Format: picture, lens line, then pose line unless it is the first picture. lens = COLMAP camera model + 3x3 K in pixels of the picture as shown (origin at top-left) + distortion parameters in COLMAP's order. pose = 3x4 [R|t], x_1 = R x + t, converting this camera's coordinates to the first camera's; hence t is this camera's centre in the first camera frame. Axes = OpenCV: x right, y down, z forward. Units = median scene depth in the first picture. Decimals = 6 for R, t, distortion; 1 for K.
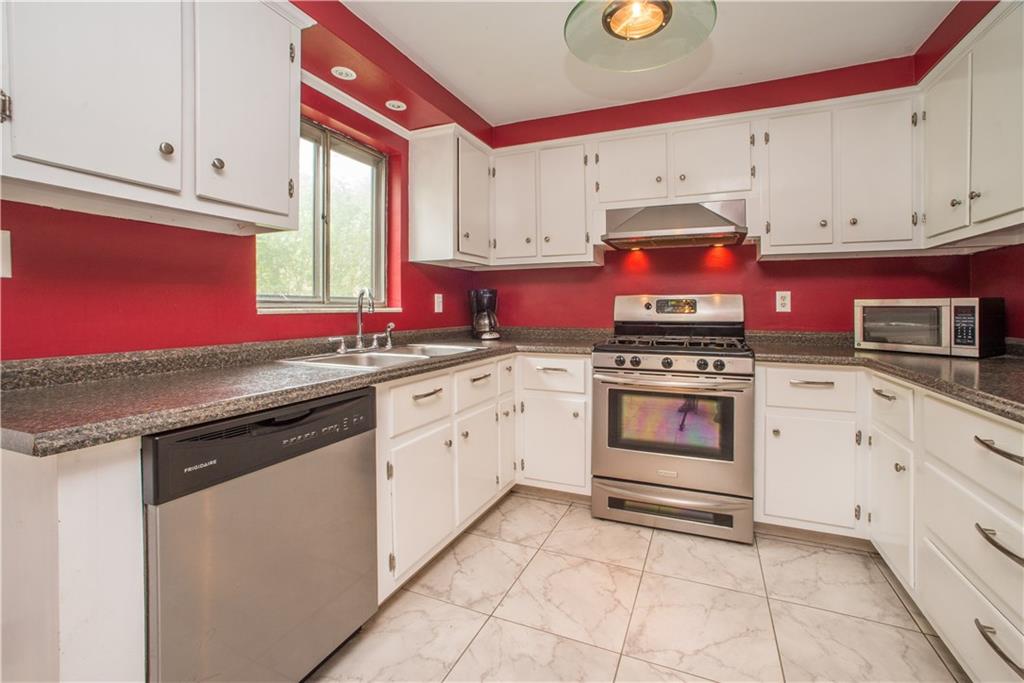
lens RADIAL K [[455.0, 0, 512.6], [0, 455.0, 306.4], [0, 0, 1]] dist [-0.003355, -0.000067]
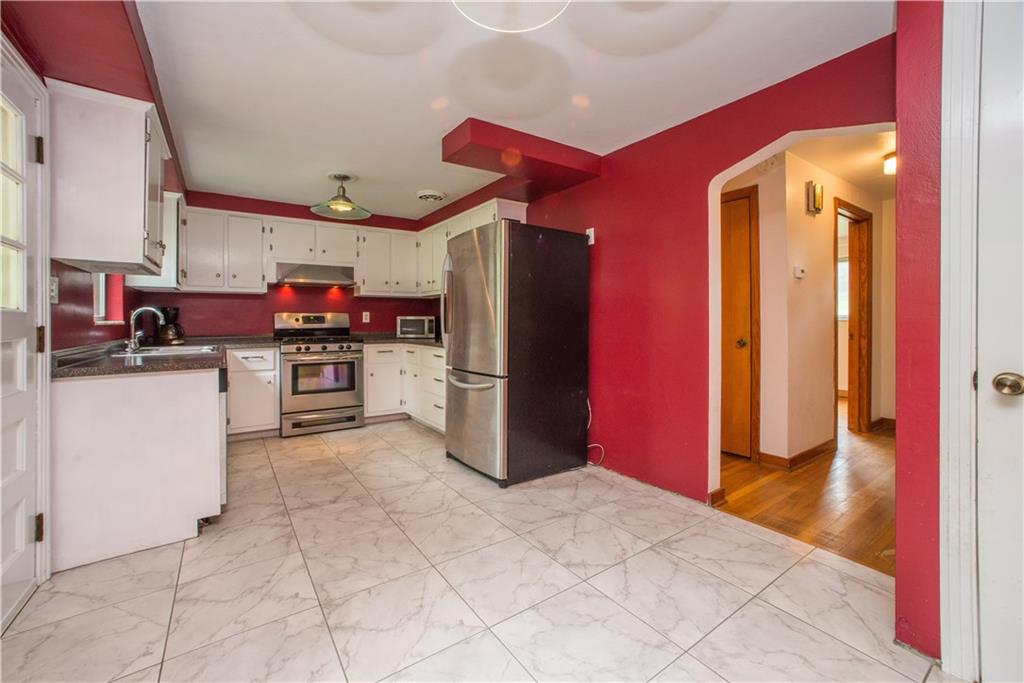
lens RADIAL K [[414.4, 0, 529.8], [0, 414.4, 320.1], [0, 0, 1]] dist [-0.055930, 0.024175]
pose [[0.510798, -0.001807, 0.859699, -0.694962], [0.004967, 0.999987, -0.000849, 0.008565], [-0.859687, 0.004704, 0.510800, -0.647915]]
